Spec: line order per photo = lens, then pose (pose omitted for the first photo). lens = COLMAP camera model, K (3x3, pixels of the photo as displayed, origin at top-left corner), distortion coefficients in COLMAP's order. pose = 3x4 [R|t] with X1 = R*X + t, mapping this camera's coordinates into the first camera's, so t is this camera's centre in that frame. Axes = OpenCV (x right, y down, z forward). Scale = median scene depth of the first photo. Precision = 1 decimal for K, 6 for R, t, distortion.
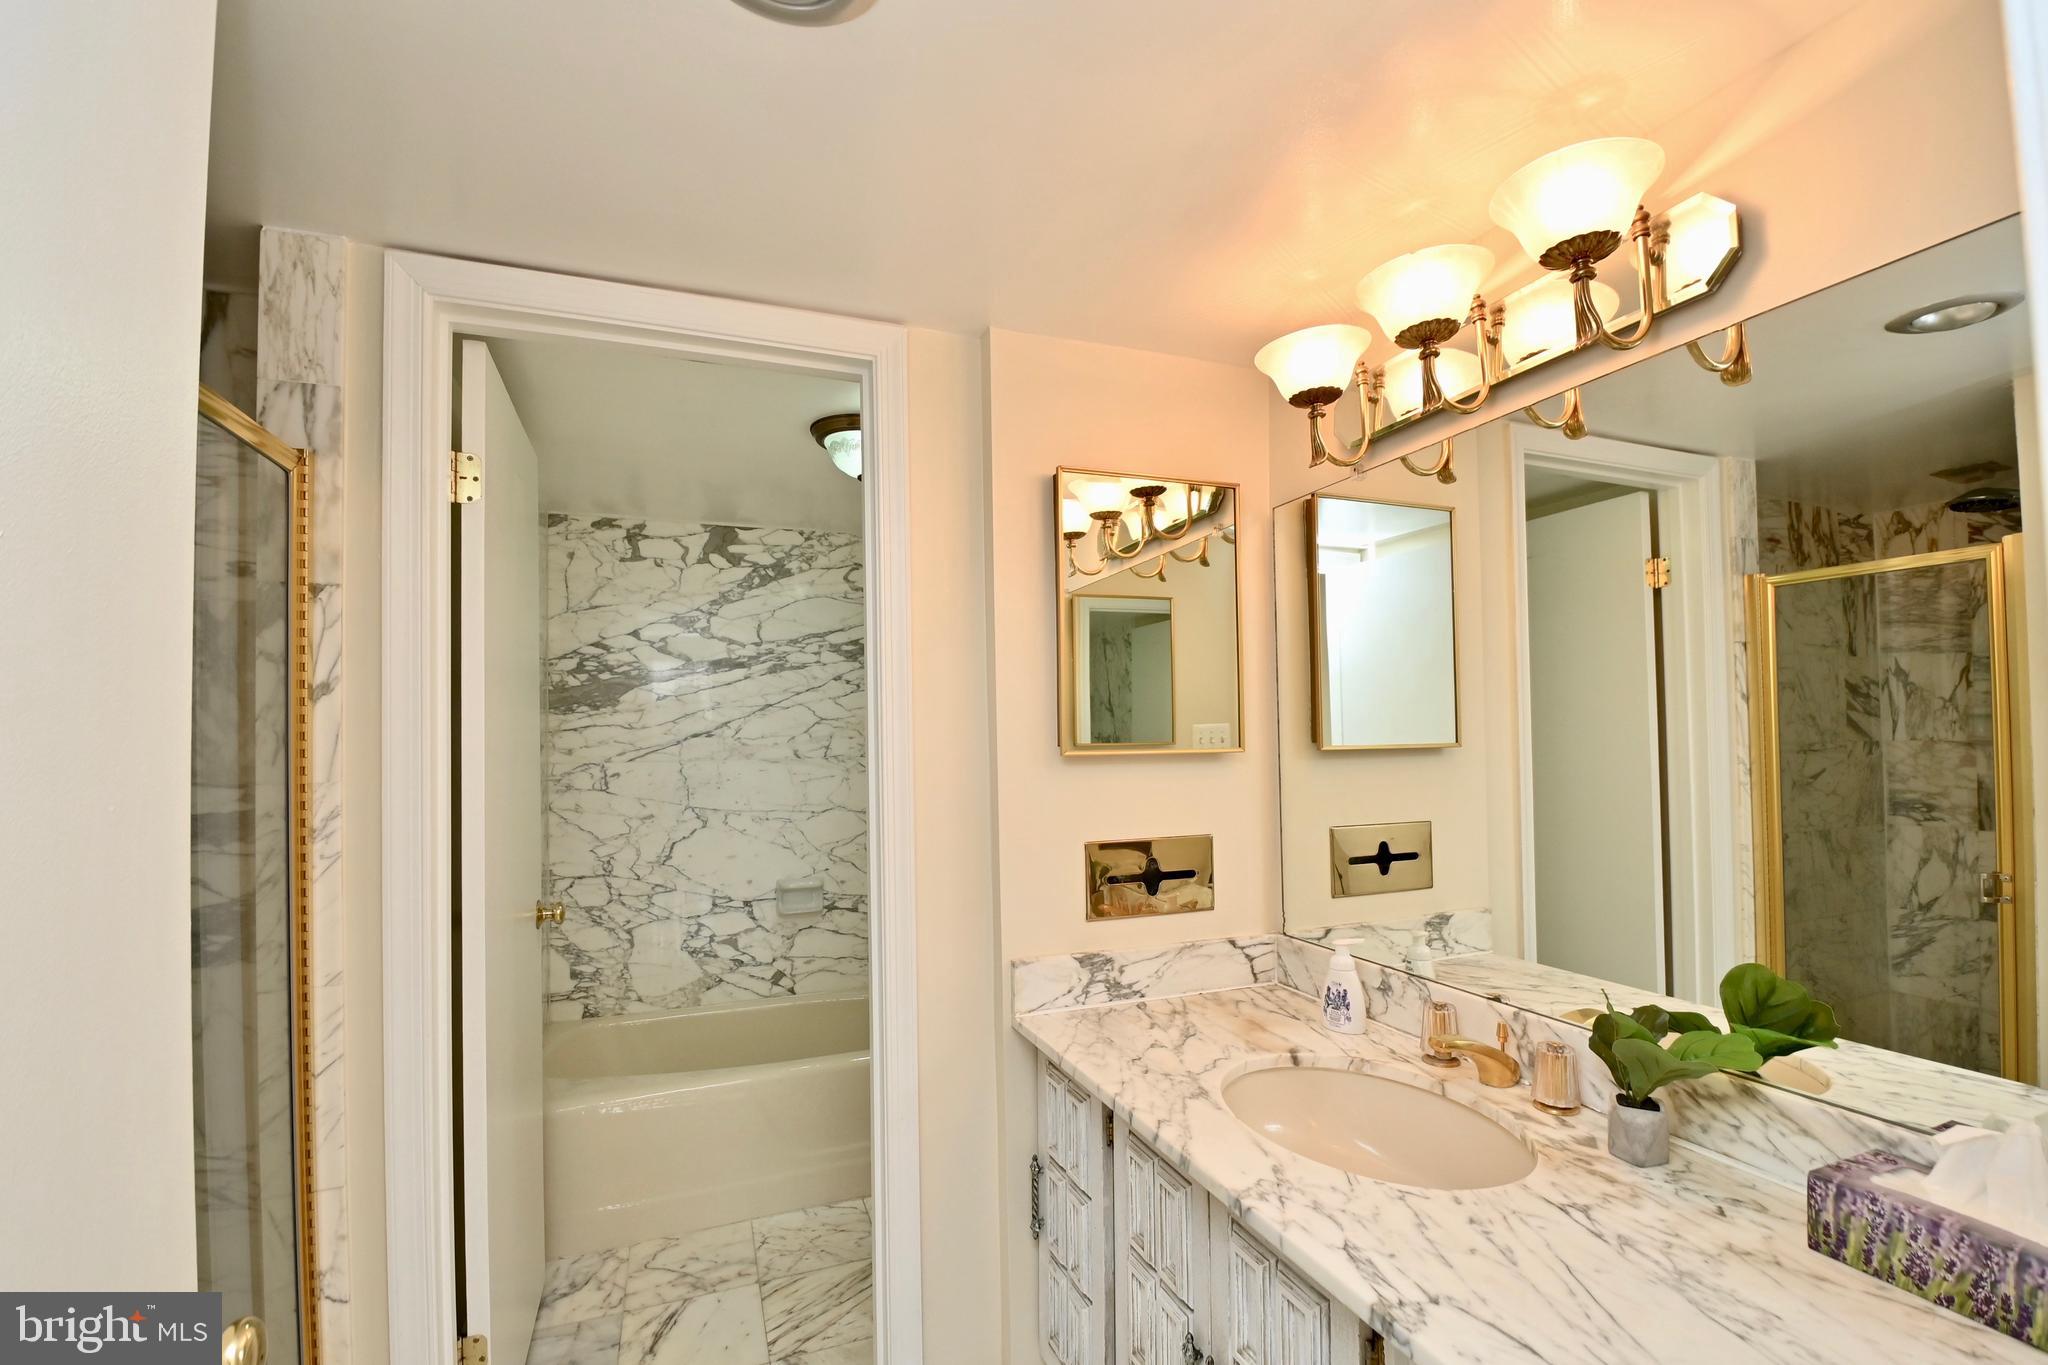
lens RADIAL K [[897.8, 0, 1039.6], [0, 897.8, 713.8], [0, 0, 1]] dist [0.017363, -0.024910]
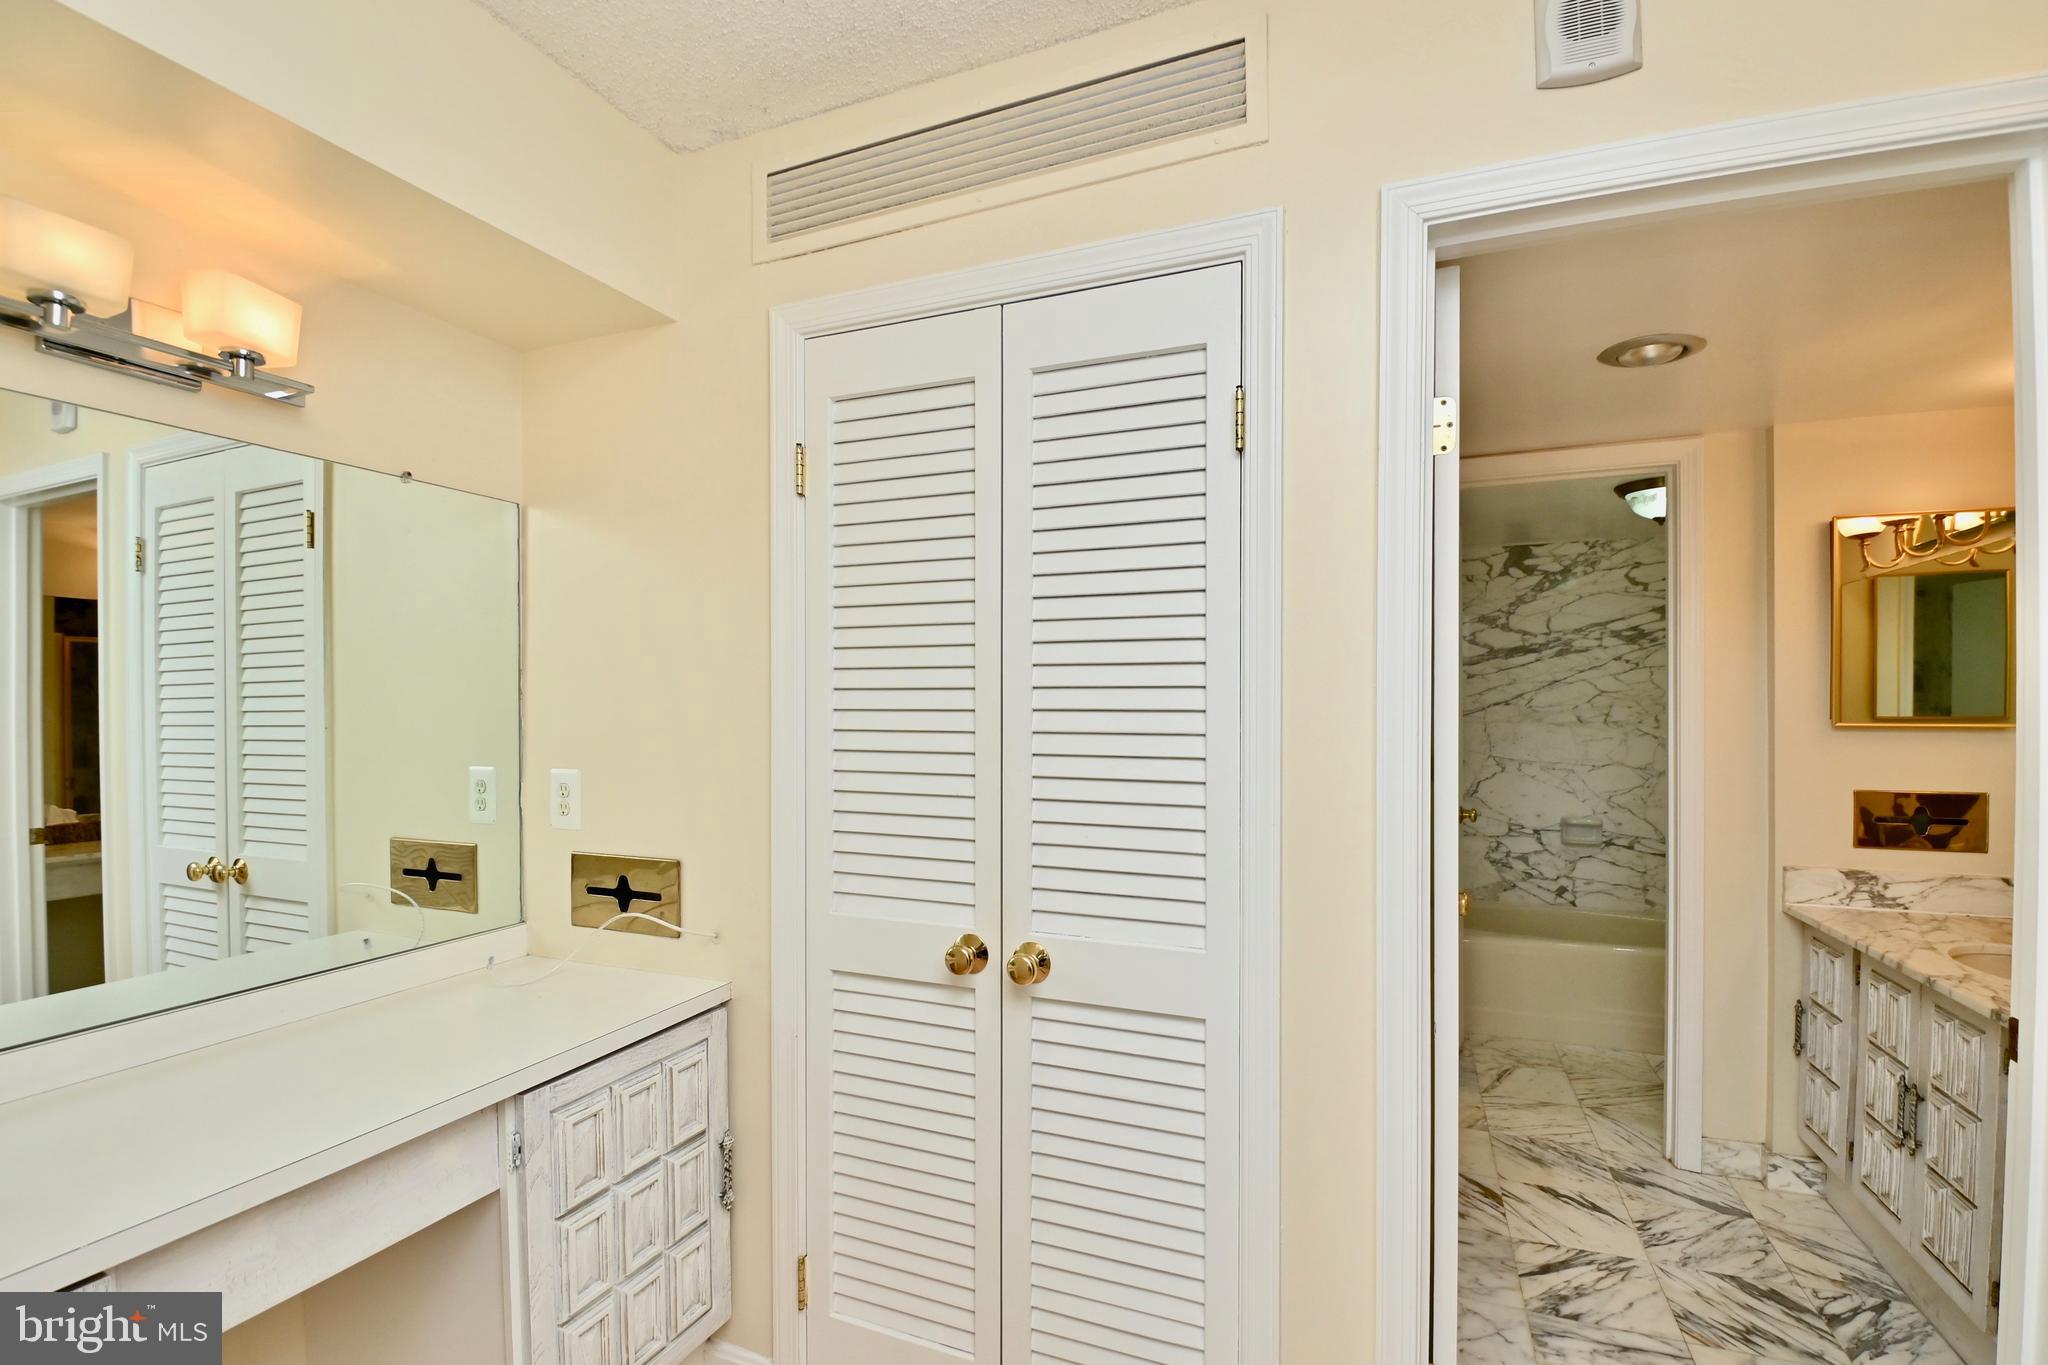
lens RADIAL K [[897.8, 0, 1039.6], [0, 897.8, 713.8], [0, 0, 1]] dist [0.017363, -0.024910]
pose [[0.731981, 0.020494, -0.681017, 0.037752], [0.008793, 0.999180, 0.039519, -0.020620], [0.681268, -0.034915, 0.731201, -0.459273]]
